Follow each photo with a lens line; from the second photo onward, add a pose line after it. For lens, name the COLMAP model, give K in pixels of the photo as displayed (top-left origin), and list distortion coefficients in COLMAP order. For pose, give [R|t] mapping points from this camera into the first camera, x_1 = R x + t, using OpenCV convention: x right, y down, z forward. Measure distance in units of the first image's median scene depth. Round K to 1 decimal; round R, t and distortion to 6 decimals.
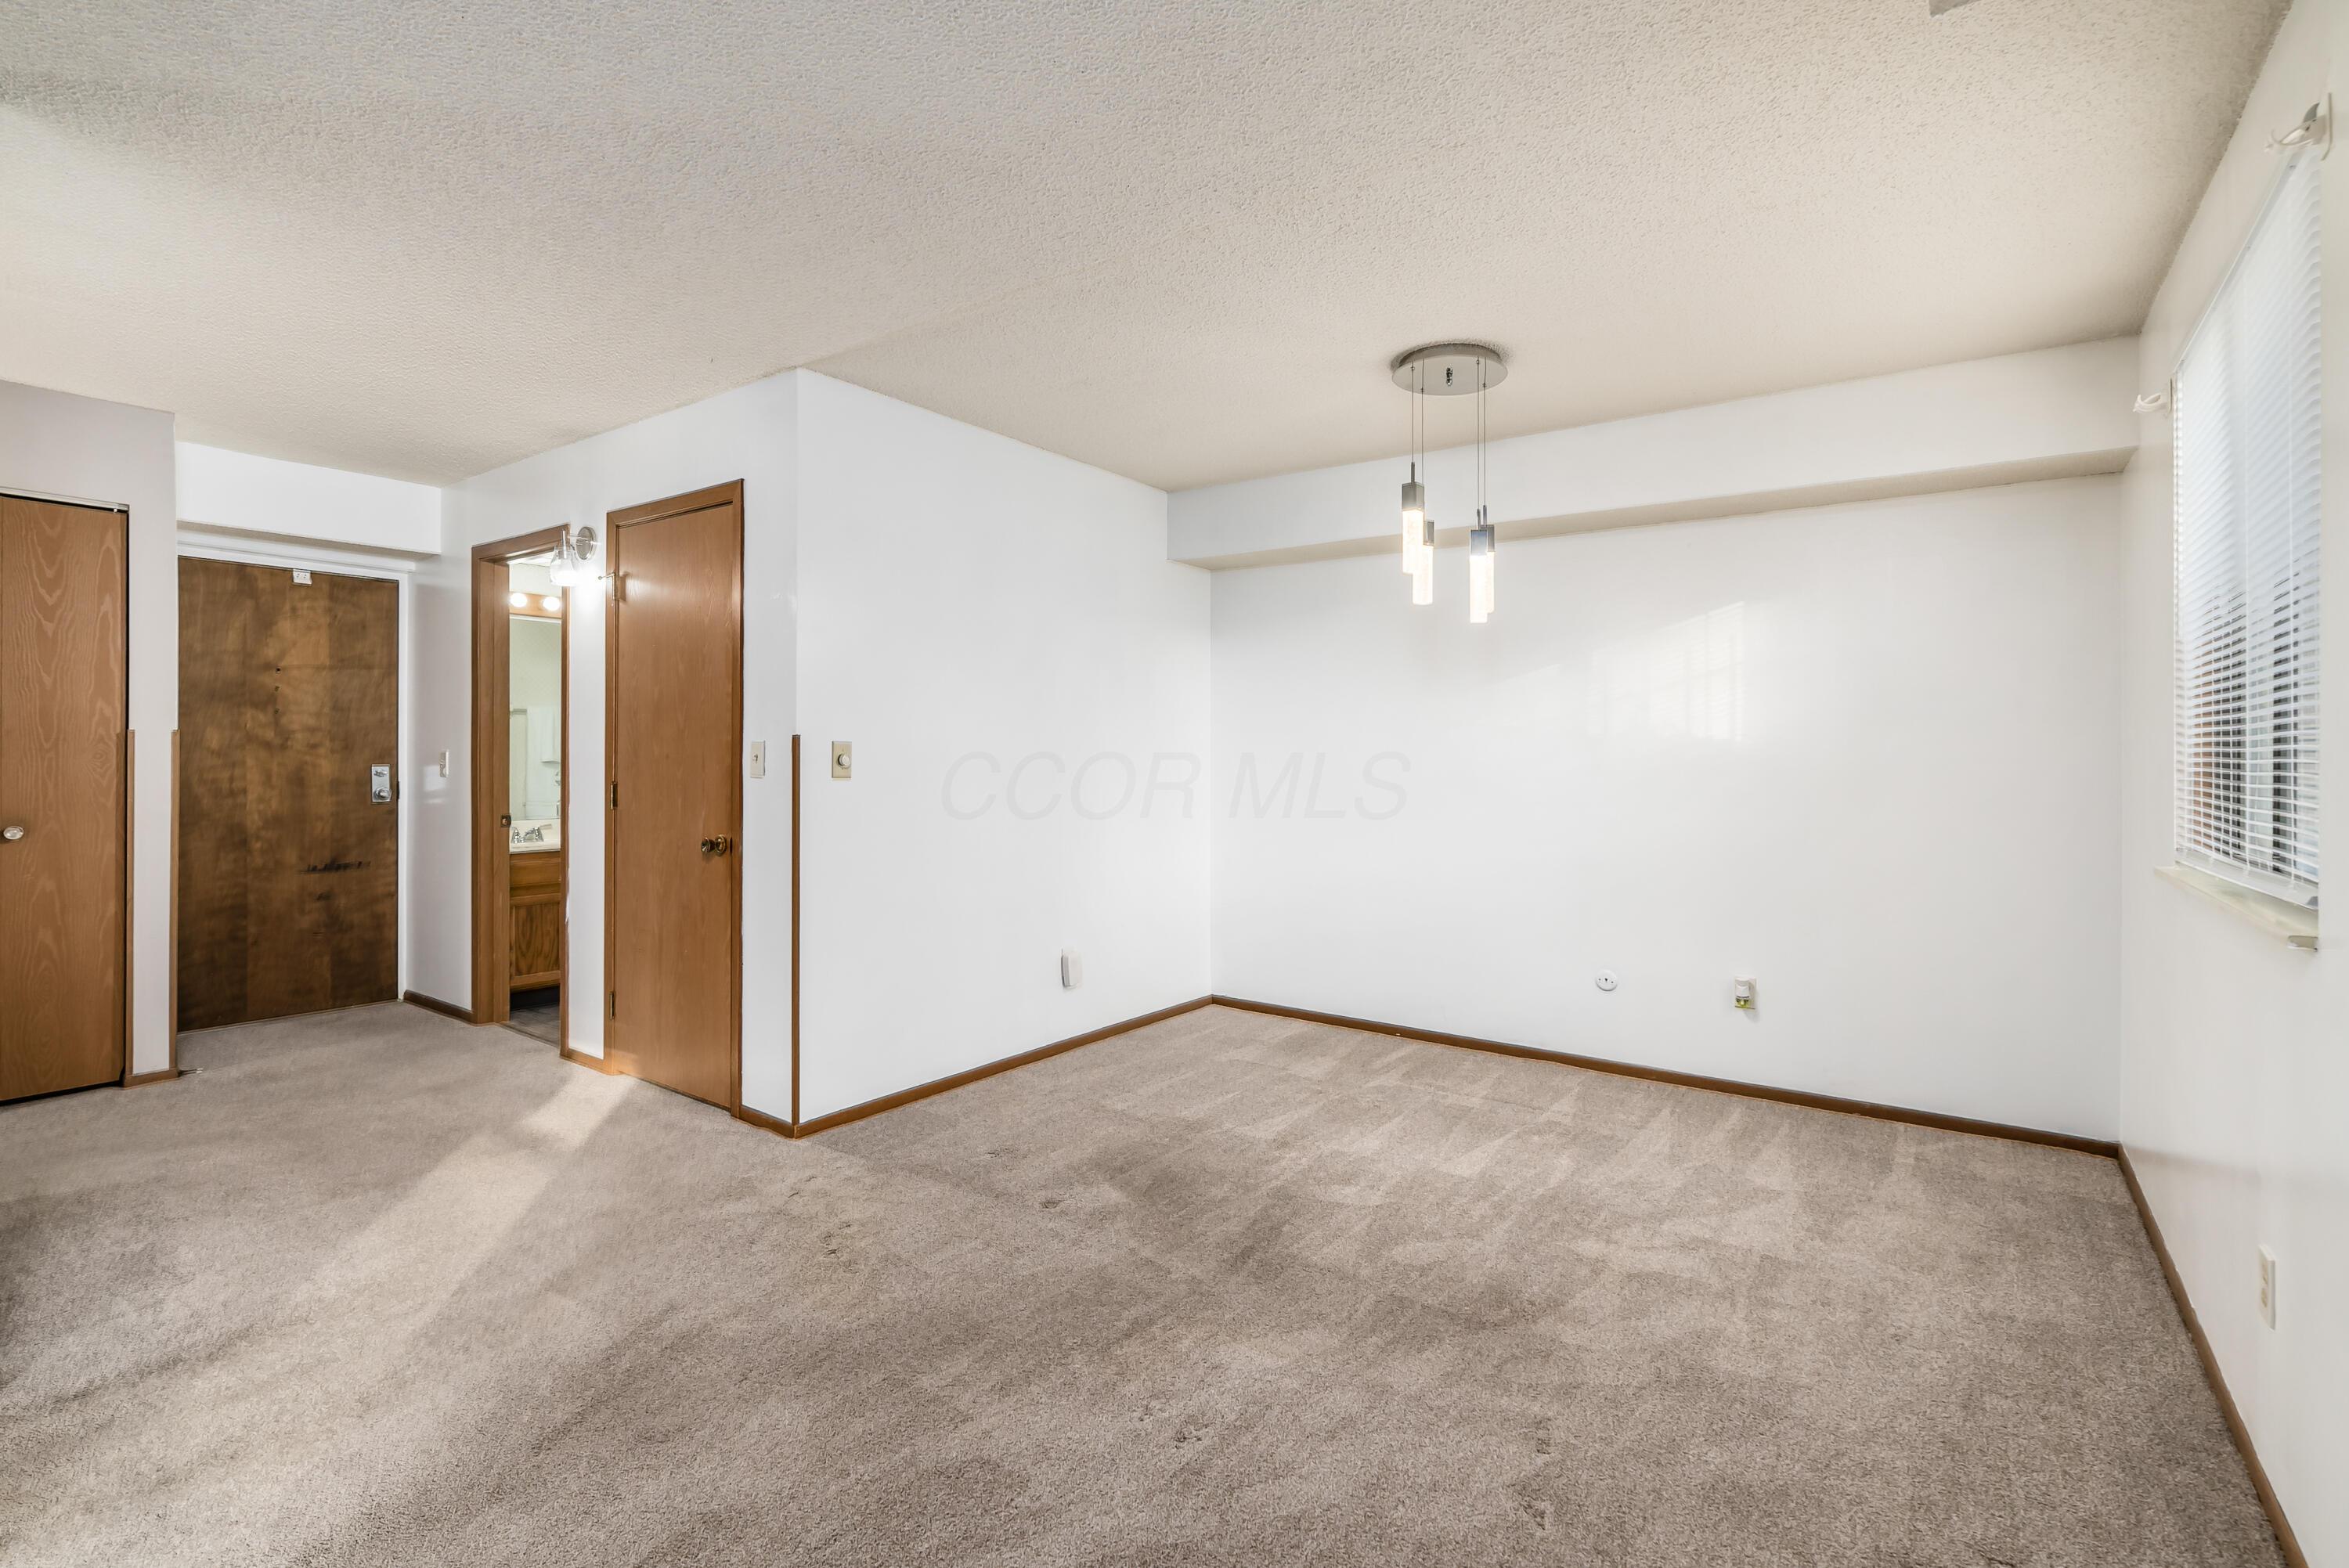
lens RADIAL K [[1071.9, 0, 1177.3], [0, 1071.9, 765.6], [0, 0, 1]] dist [0.001317, 0.000609]
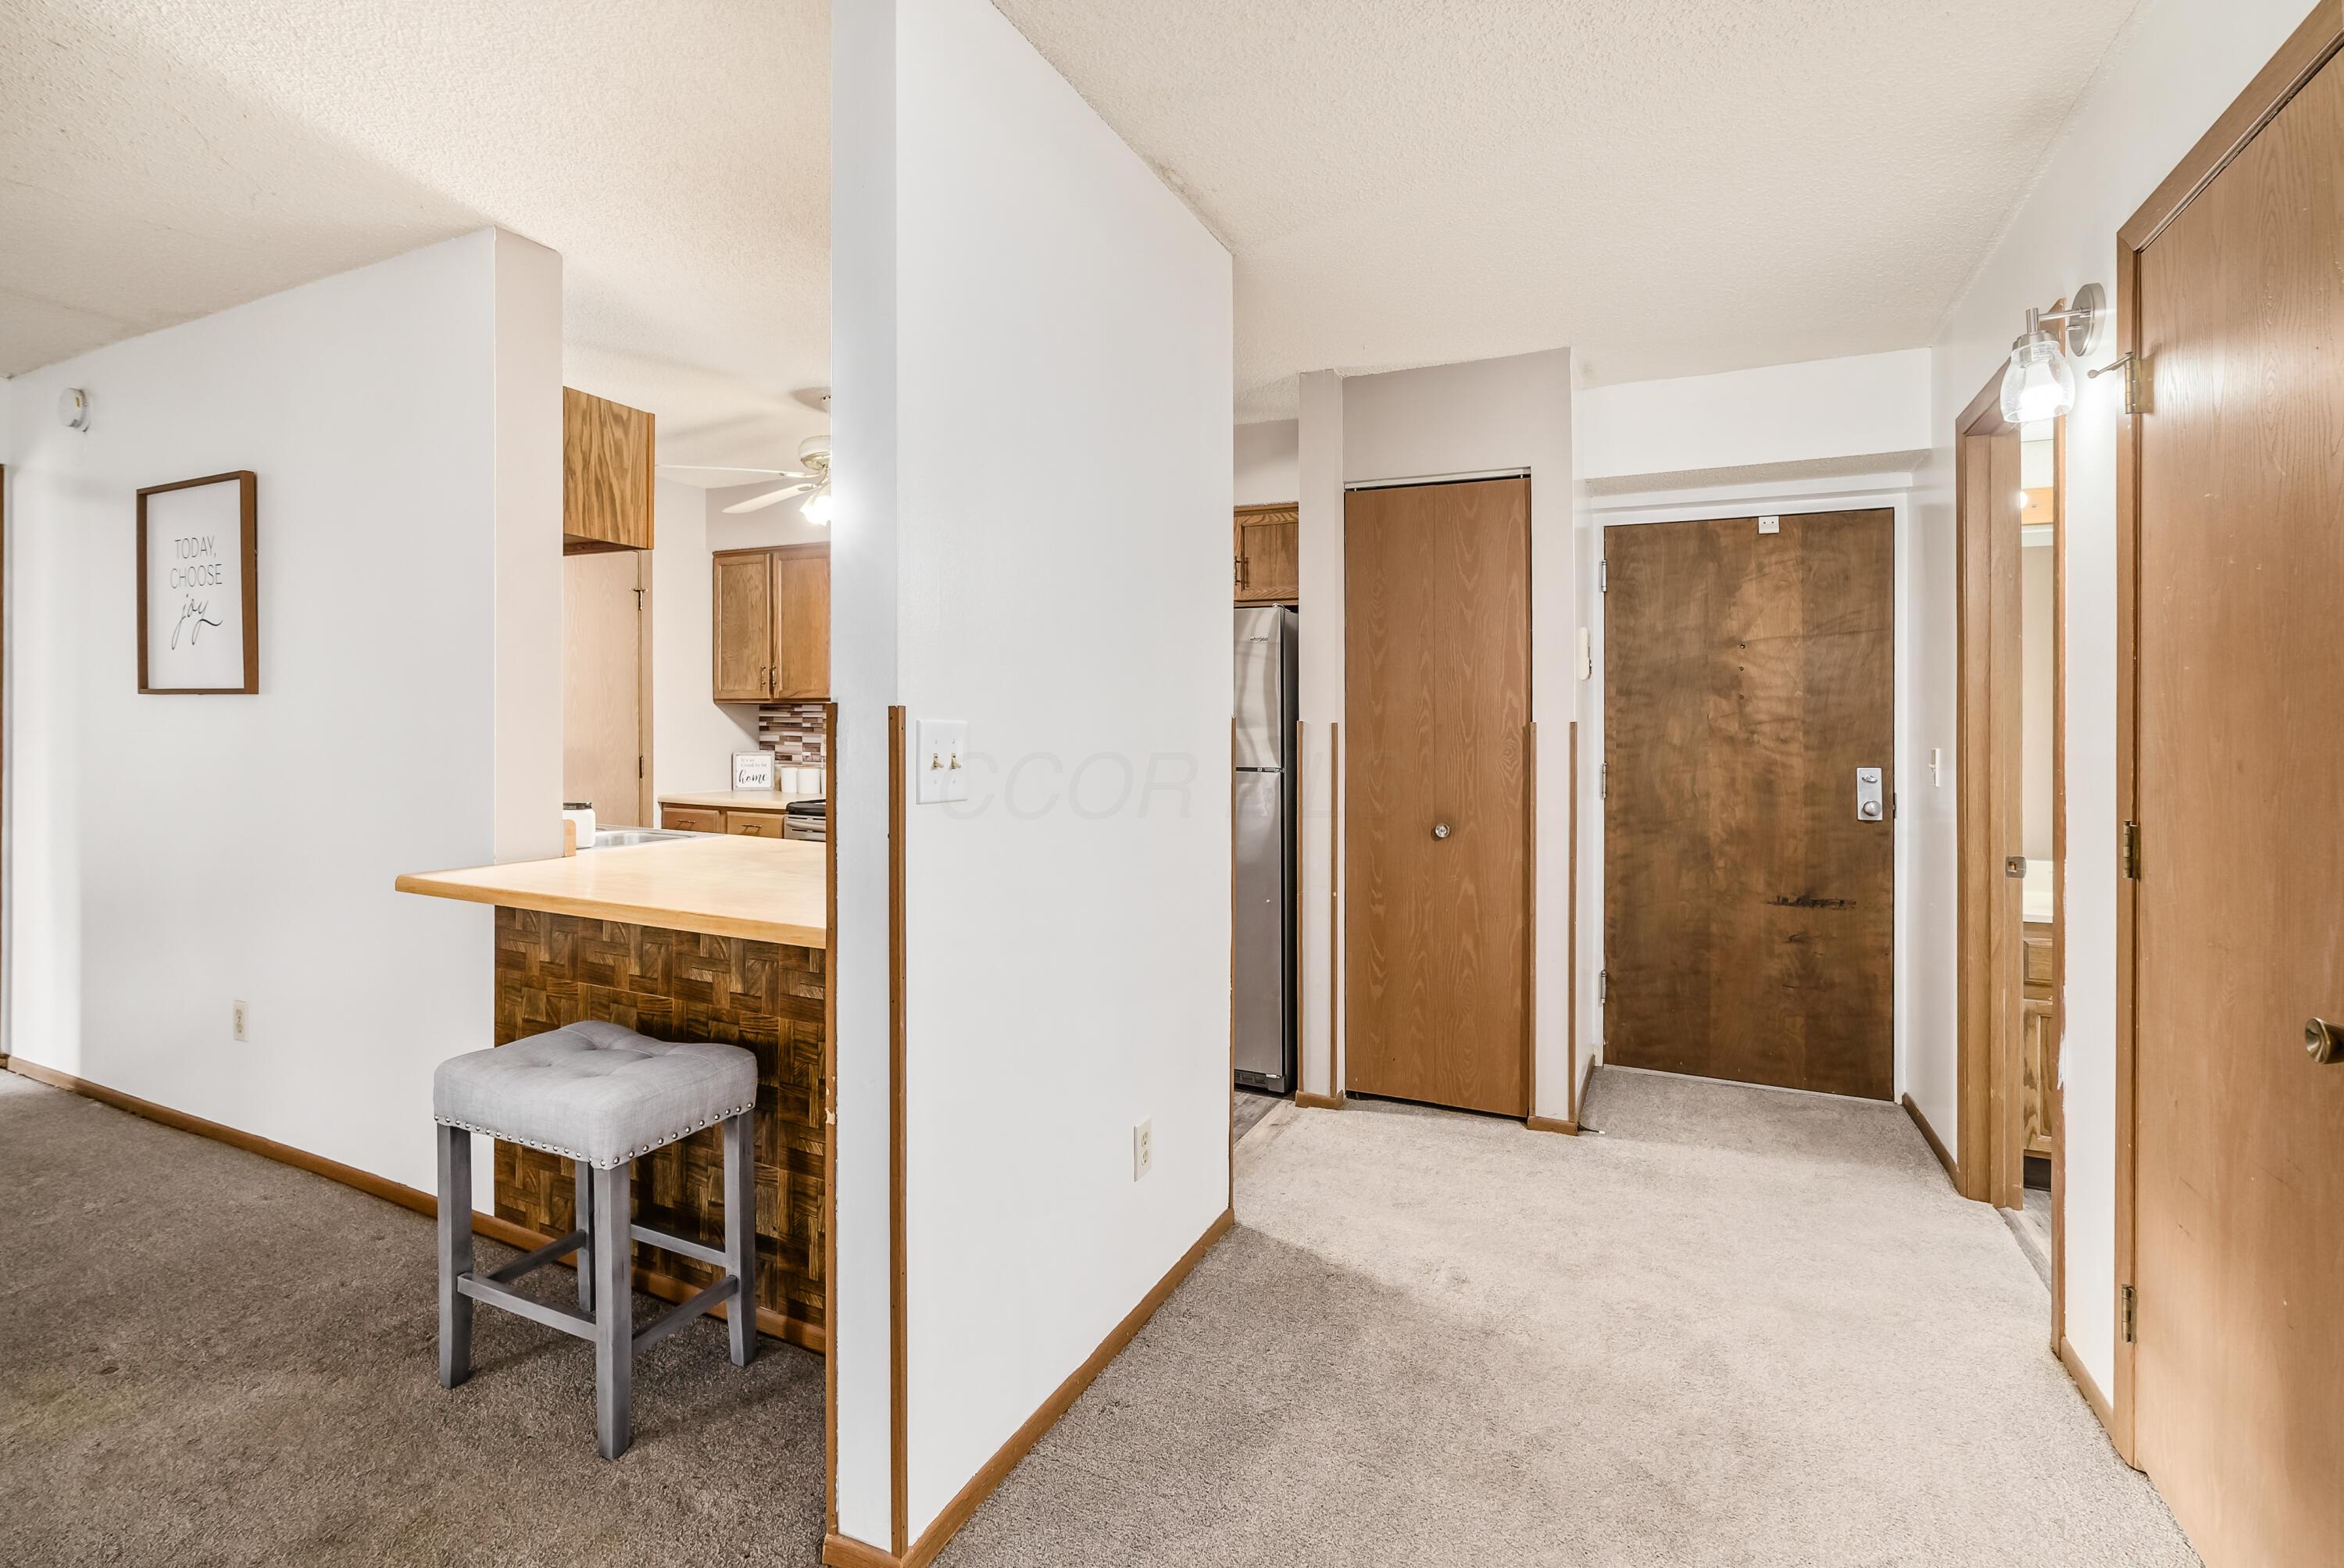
lens RADIAL K [[1069.6, 0, 1189.9], [0, 1069.6, 736.0], [0, 0, 1]] dist [0.001317, 0.000609]
pose [[0.184131, -0.004321, -0.982892, -0.130246], [-0.017665, 0.999814, -0.007704, -0.008530], [0.982743, 0.018782, 0.184021, 0.444982]]
